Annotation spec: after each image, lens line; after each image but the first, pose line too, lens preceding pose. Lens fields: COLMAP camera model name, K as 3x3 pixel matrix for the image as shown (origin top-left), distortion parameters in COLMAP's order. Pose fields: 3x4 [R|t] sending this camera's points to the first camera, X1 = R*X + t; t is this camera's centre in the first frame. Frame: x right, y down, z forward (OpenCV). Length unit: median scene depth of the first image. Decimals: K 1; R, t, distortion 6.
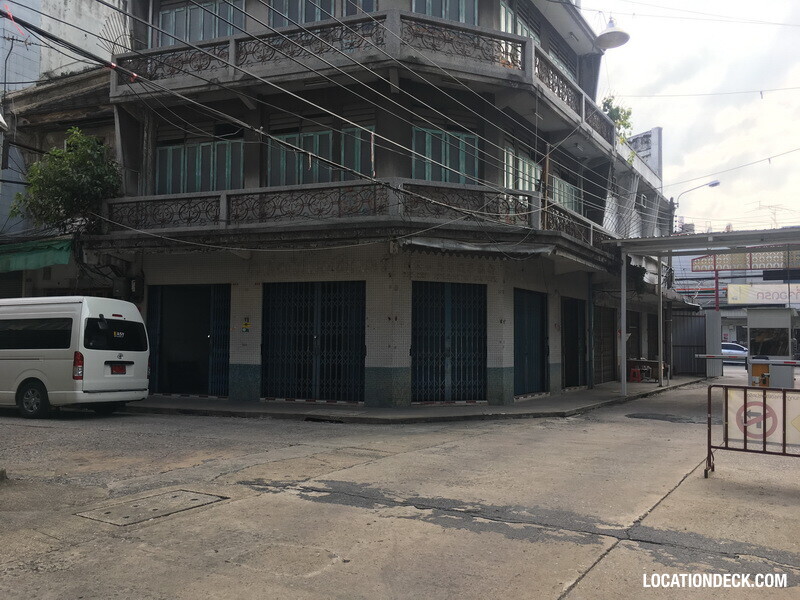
lens RADIAL K [[680.2, 0, 401.6], [0, 680.2, 297.0], [0, 0, 1]] dist [0.083529, -0.121982]
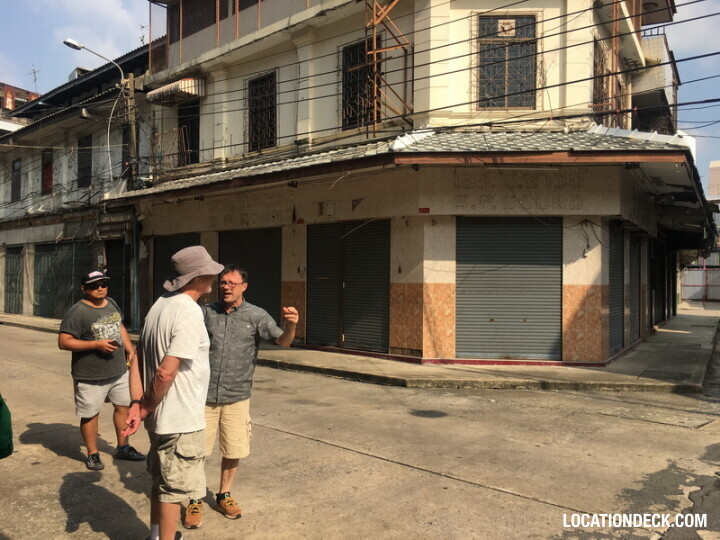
lens RADIAL K [[612.2, 0, 358.9], [0, 612.2, 269.9], [0, 0, 1]] dist [0.083529, -0.121982]
pose [[-0.192940, -0.028822, -0.980787, 0.457889], [0.048925, 0.998043, -0.038953, 0.014000], [0.979990, -0.055501, -0.191153, 0.314745]]
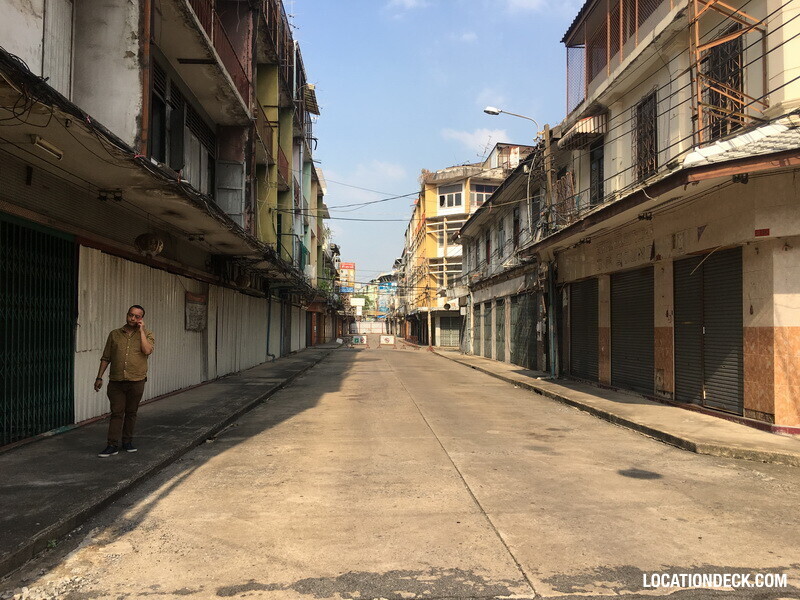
lens RADIAL K [[680.2, 0, 401.4], [0, 680.2, 303.8], [0, 0, 1]] dist [0.083529, -0.121982]
pose [[-0.826797, -0.034606, -0.561435, 0.346965], [0.021731, 0.995396, -0.093356, 0.038907], [0.562080, -0.089387, -0.822238, 0.618483]]
